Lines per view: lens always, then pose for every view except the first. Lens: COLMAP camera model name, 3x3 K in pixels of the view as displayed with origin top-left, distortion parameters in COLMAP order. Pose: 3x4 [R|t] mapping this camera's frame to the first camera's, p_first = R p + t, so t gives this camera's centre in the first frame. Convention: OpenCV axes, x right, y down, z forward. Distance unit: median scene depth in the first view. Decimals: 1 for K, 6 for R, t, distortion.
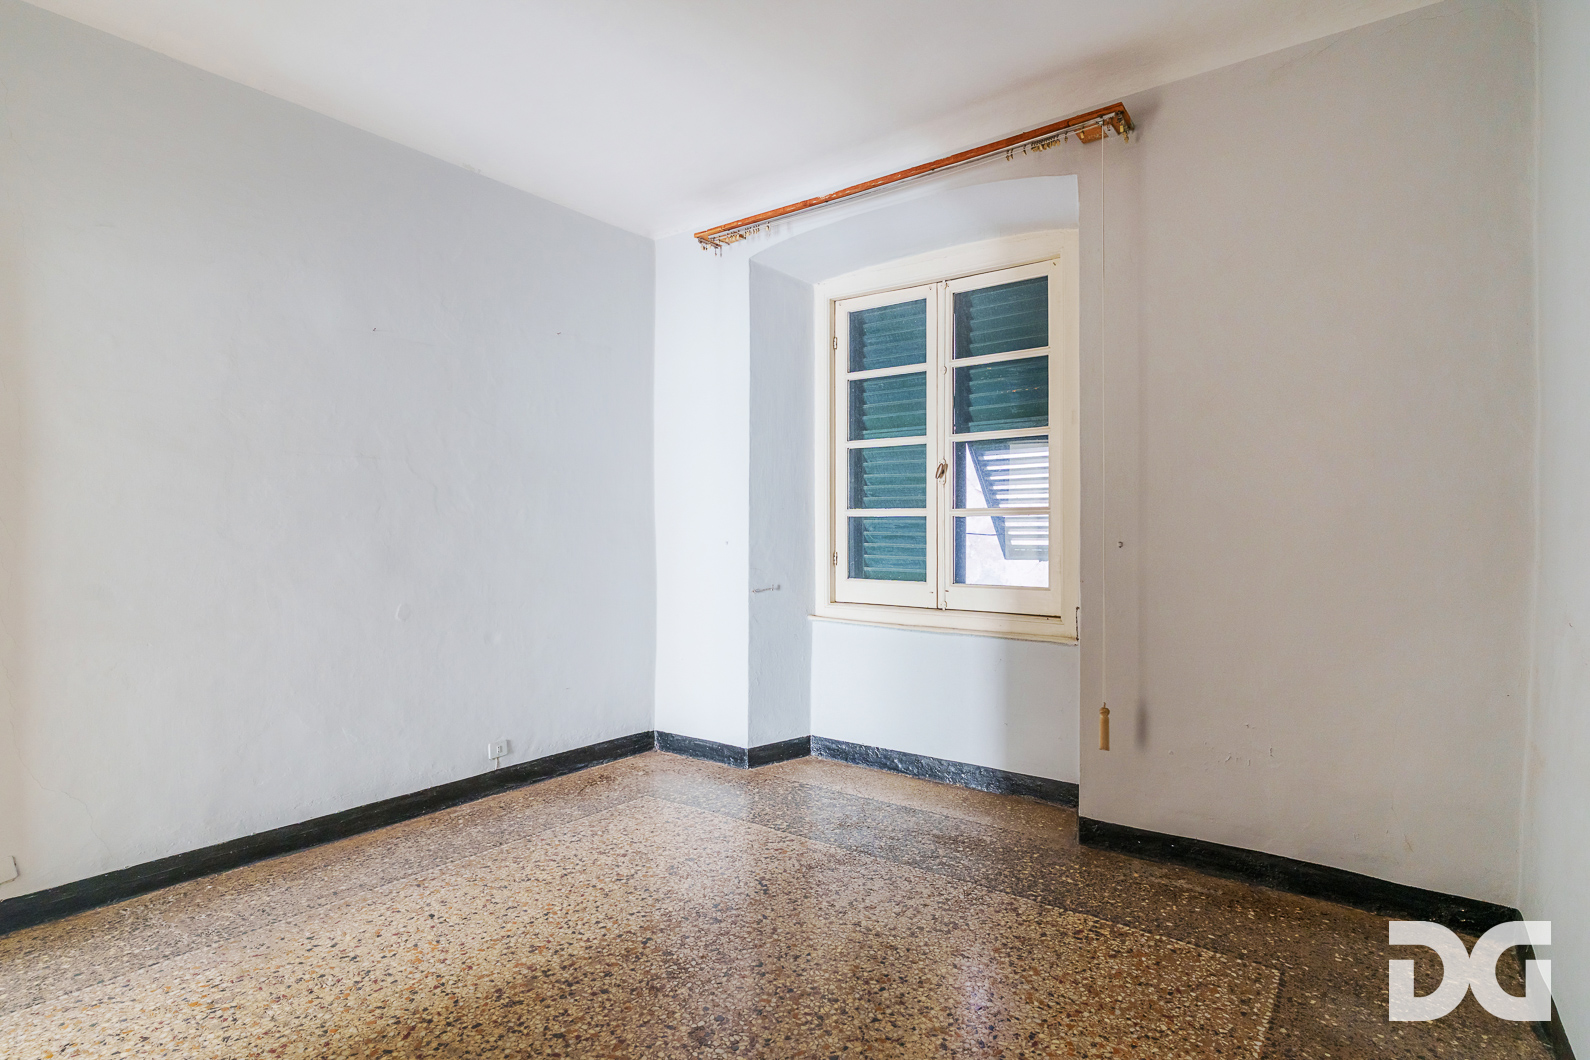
lens RADIAL K [[775.8, 0, 781.3], [0, 775.8, 504.6], [0, 0, 1]] dist [-0.009822, 0.001556]
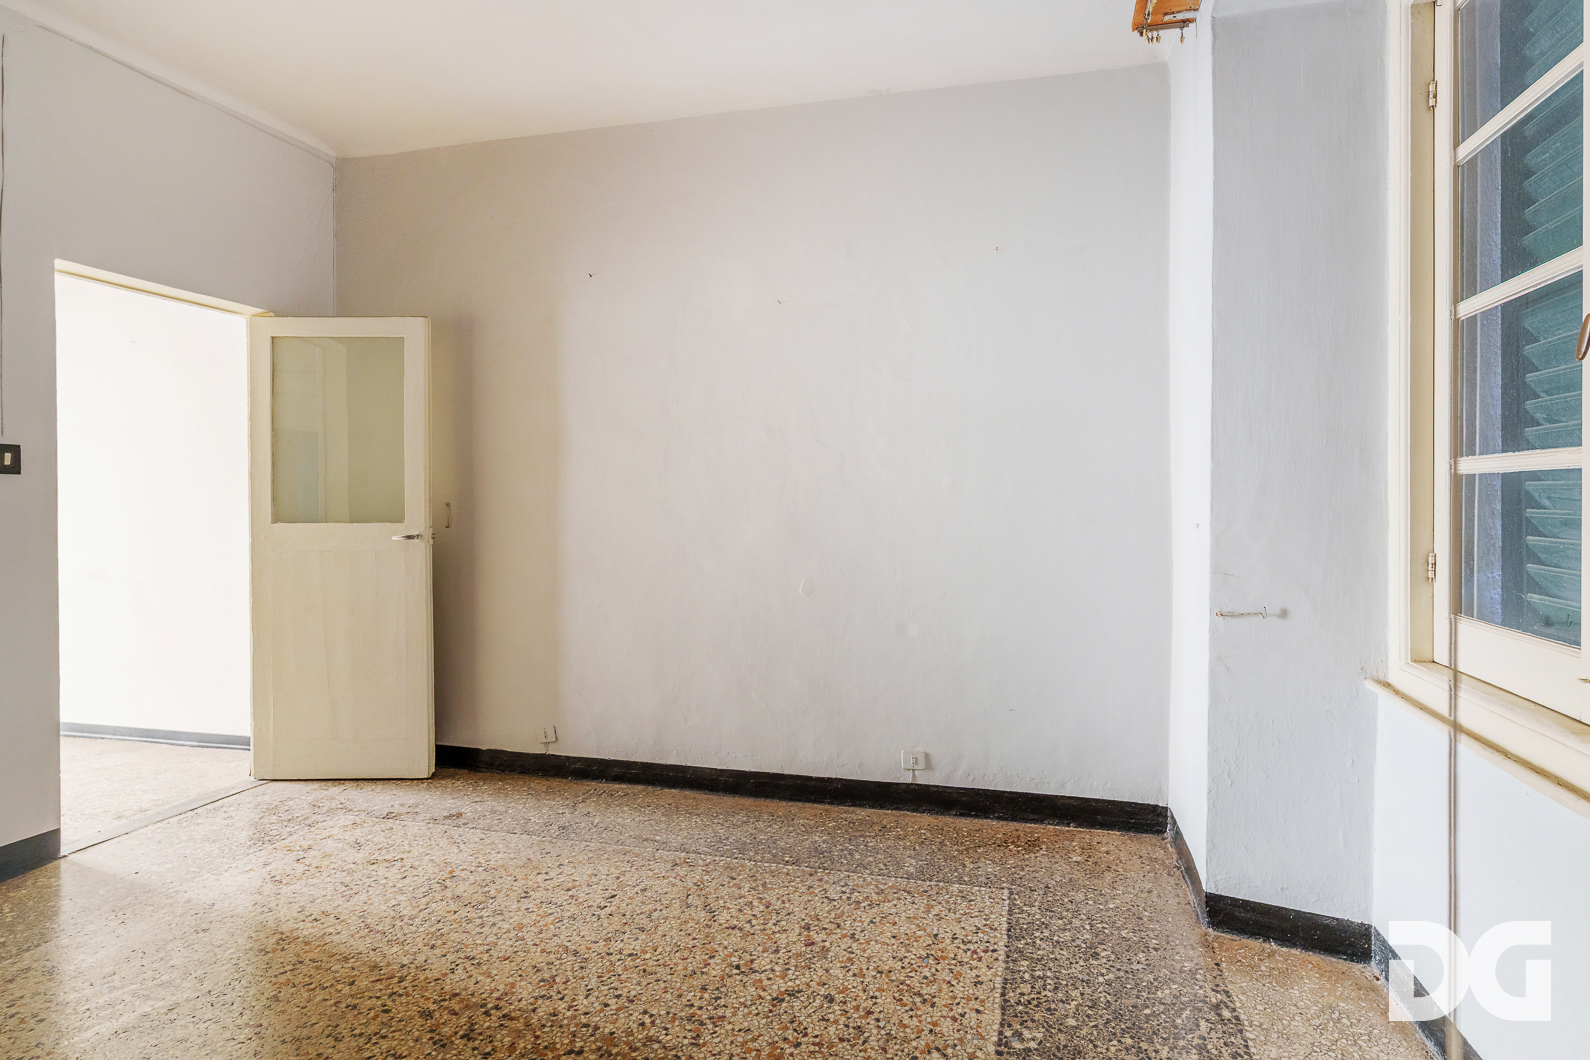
lens RADIAL K [[775.8, 0, 781.3], [0, 775.8, 504.6], [0, 0, 1]] dist [-0.009822, 0.001556]
pose [[0.443493, 0.002992, -0.896273, 0.371692], [0.023854, 0.999601, 0.015140, 0.020406], [0.895961, -0.028094, 0.443244, 0.556741]]
